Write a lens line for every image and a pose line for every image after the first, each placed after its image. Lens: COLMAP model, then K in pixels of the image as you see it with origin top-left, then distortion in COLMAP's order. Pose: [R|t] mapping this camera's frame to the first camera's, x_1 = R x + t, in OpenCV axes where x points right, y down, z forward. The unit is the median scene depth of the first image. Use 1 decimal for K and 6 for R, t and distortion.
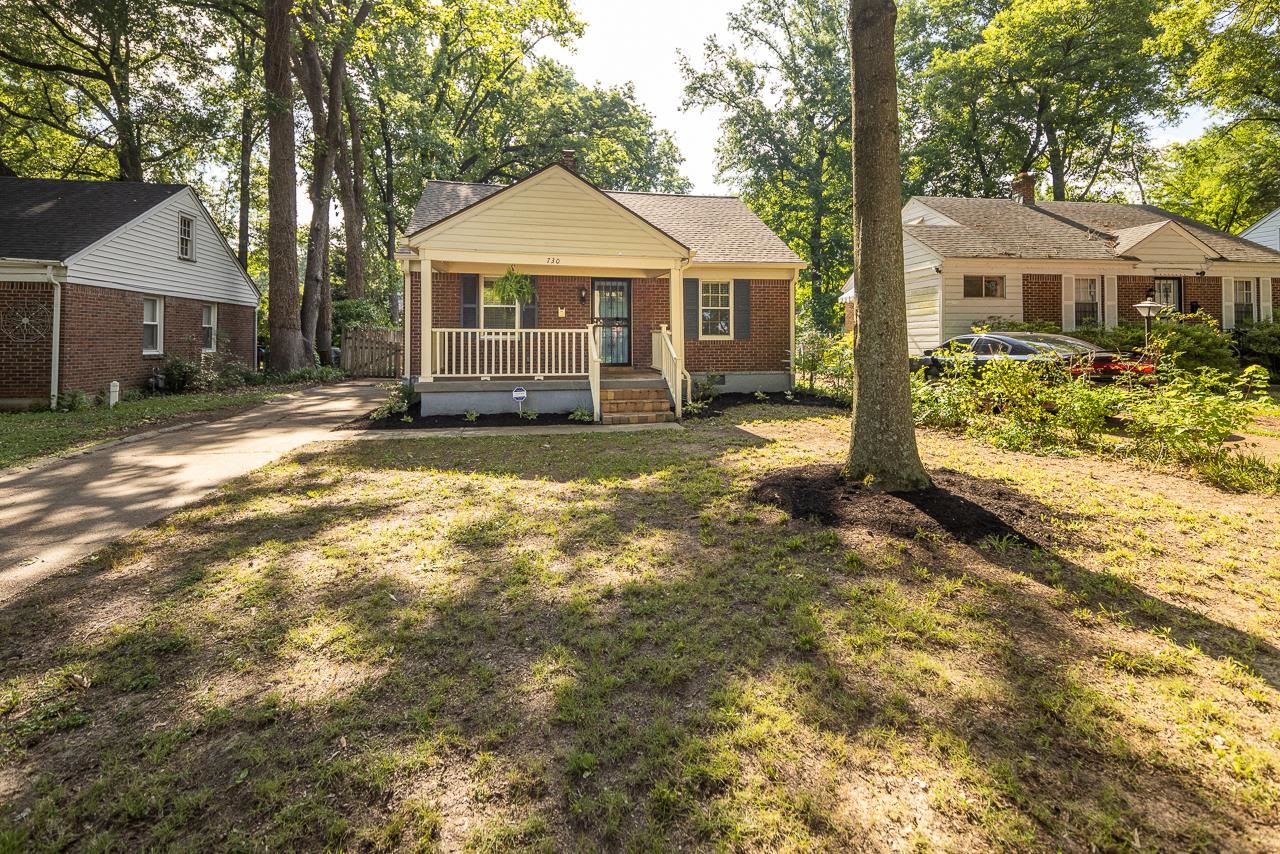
lens RADIAL K [[618.6, 0, 633.6], [0, 618.6, 322.2], [0, 0, 1]] dist [0.052175, -0.024153]
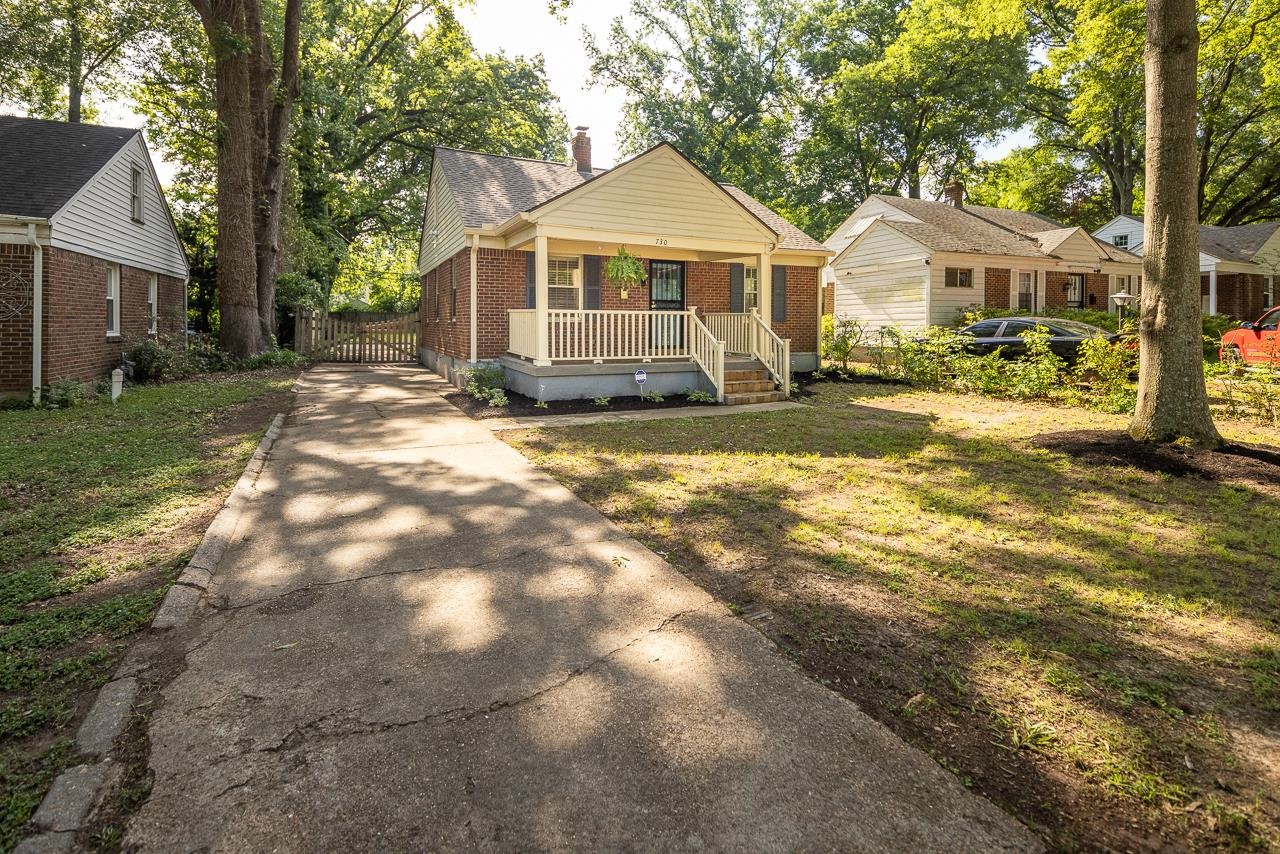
lens RADIAL K [[627.0, 0, 641.8], [0, 627.0, 310.2], [0, 0, 1]] dist [0.061170, -0.040628]
pose [[0.966011, 0.010689, 0.258279, -0.294054], [-0.012844, 0.999895, 0.006660, 0.002442], [-0.258181, -0.009751, 0.966047, 0.026639]]
